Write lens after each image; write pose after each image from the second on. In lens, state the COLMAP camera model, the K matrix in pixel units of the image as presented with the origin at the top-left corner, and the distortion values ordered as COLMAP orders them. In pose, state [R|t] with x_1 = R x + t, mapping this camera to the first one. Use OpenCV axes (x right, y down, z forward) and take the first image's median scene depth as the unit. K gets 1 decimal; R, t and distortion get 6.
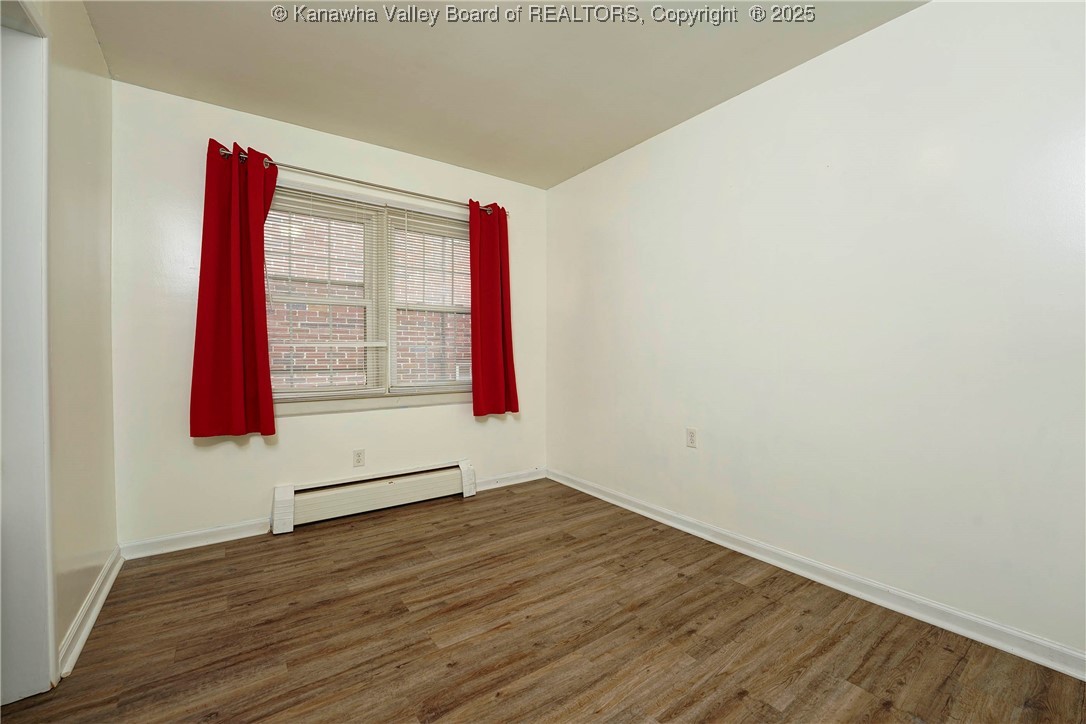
lens RADIAL K [[440.7, 0, 541.6], [0, 440.7, 357.4], [0, 0, 1]] dist [-0.023788, 0.001153]
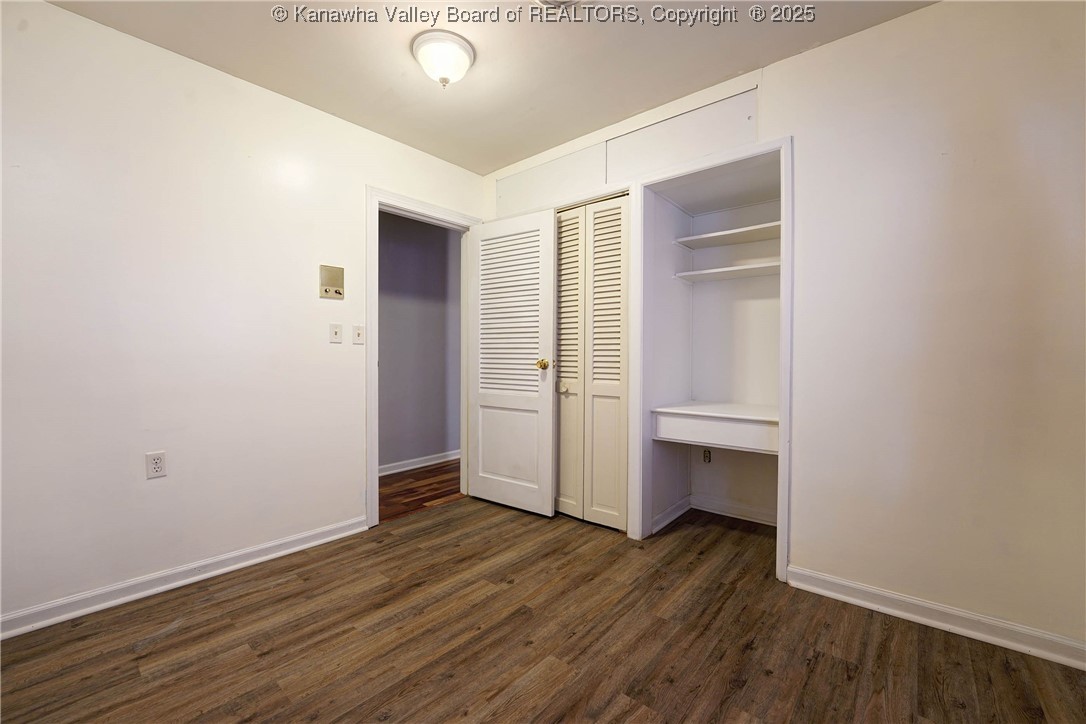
lens RADIAL K [[440.7, 0, 543.4], [0, 440.7, 360.4], [0, 0, 1]] dist [-0.023788, 0.001153]
pose [[-0.971537, 0.002288, -0.236875, 0.014258], [-0.002278, 0.999817, 0.019002, -0.018872], [0.236875, 0.019001, -0.971354, 1.963290]]
